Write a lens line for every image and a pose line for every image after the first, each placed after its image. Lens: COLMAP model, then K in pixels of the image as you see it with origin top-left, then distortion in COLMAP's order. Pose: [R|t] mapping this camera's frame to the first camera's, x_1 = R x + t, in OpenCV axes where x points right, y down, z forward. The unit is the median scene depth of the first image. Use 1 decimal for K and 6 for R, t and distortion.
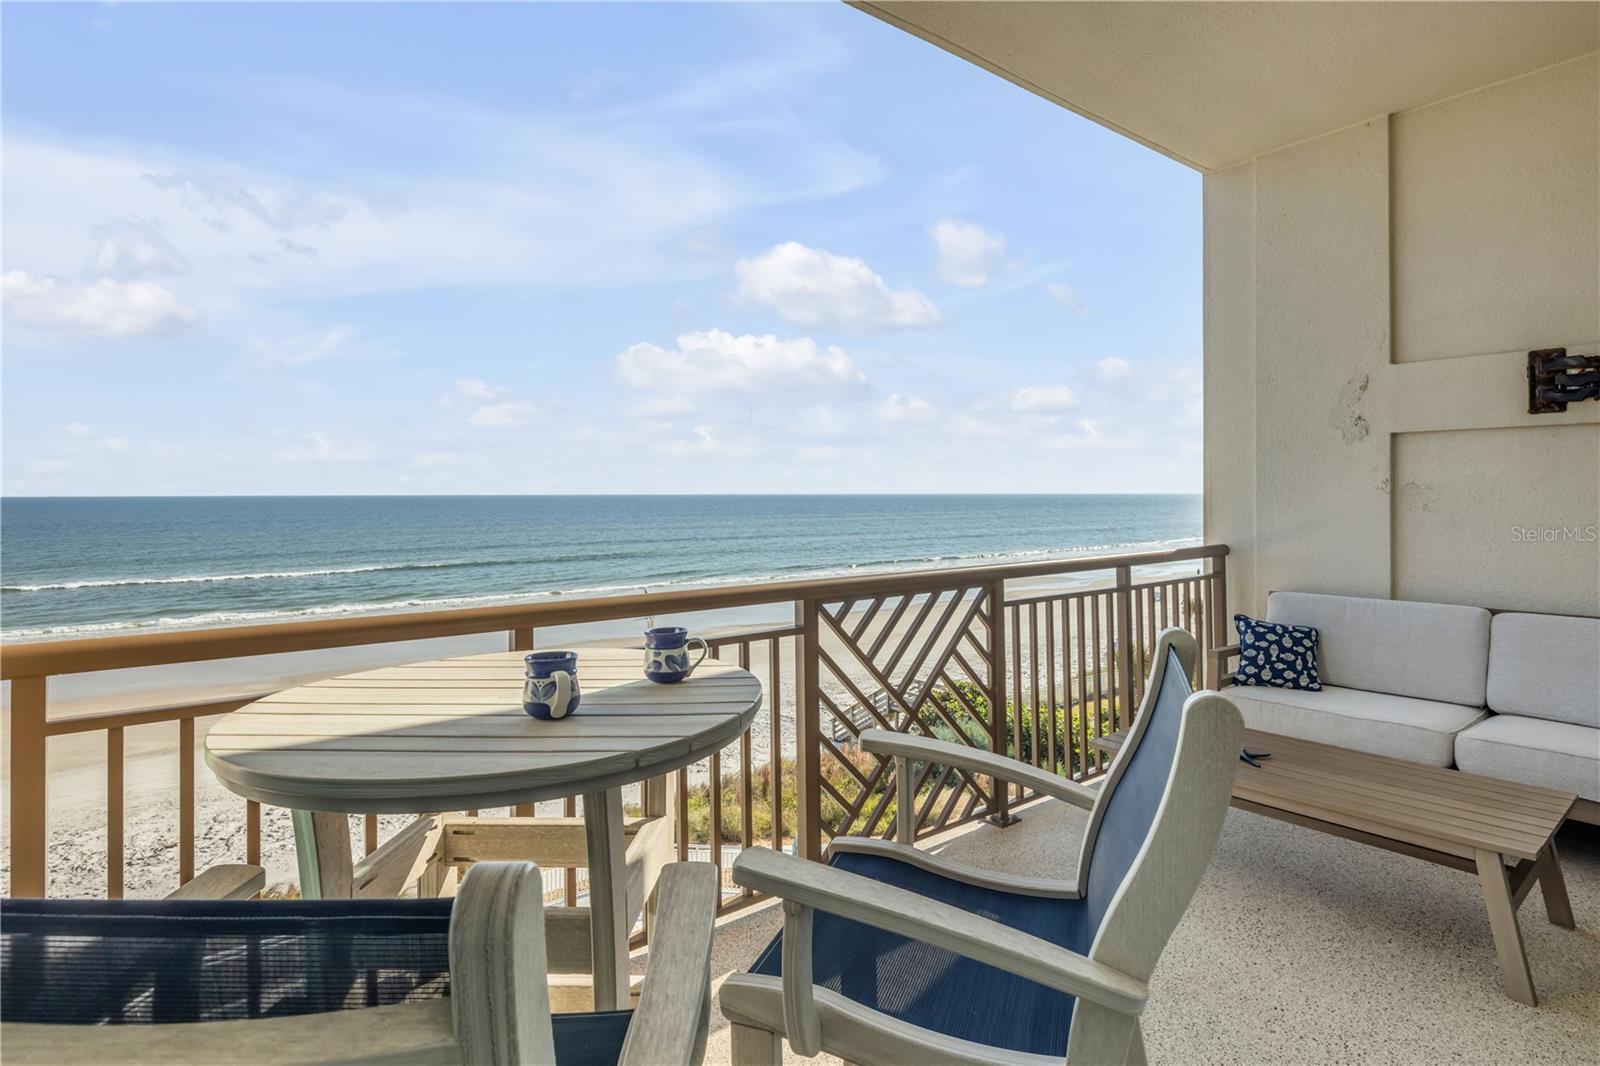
lens RADIAL K [[788.5, 0, 807.4], [0, 788.5, 490.4], [0, 0, 1]] dist [-0.001979, 0.000362]
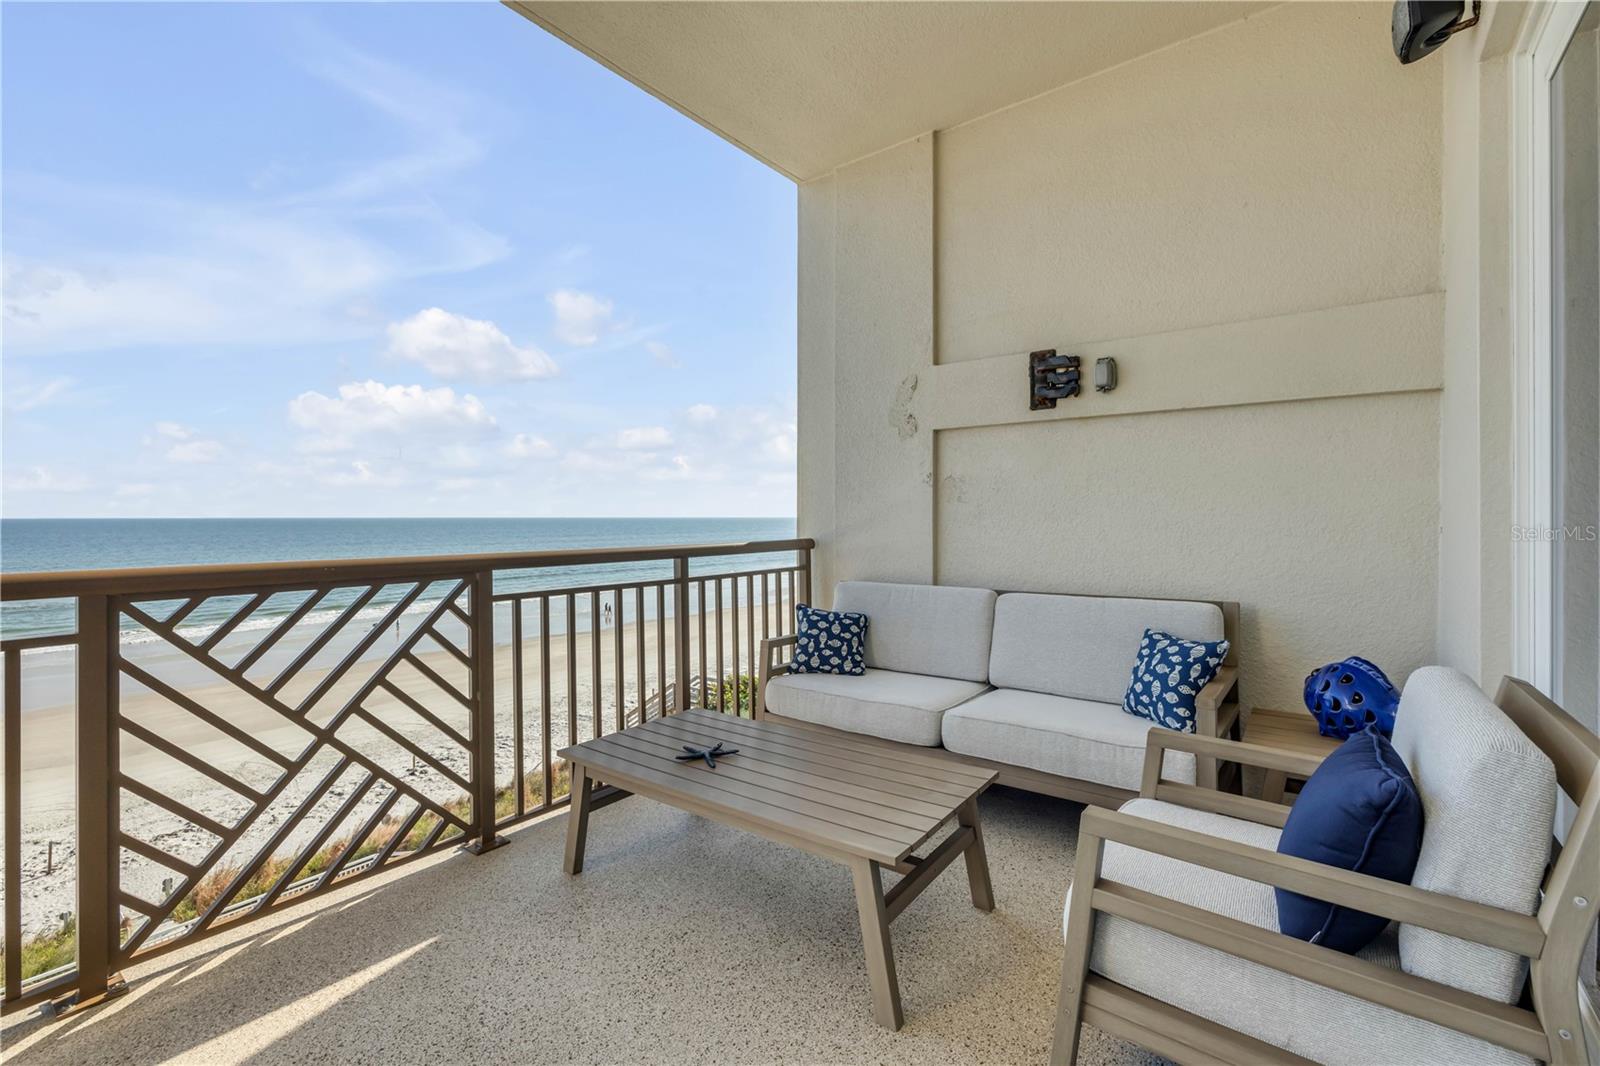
lens RADIAL K [[675.0, 0, 795.2], [0, 675.0, 517.7], [0, 0, 1]] dist [-0.002273, -0.000318]
pose [[0.967439, 0.001636, 0.253097, 0.337021], [-0.002731, 0.999988, 0.003973, 0.044725], [-0.253088, -0.004535, 0.967433, 0.165384]]
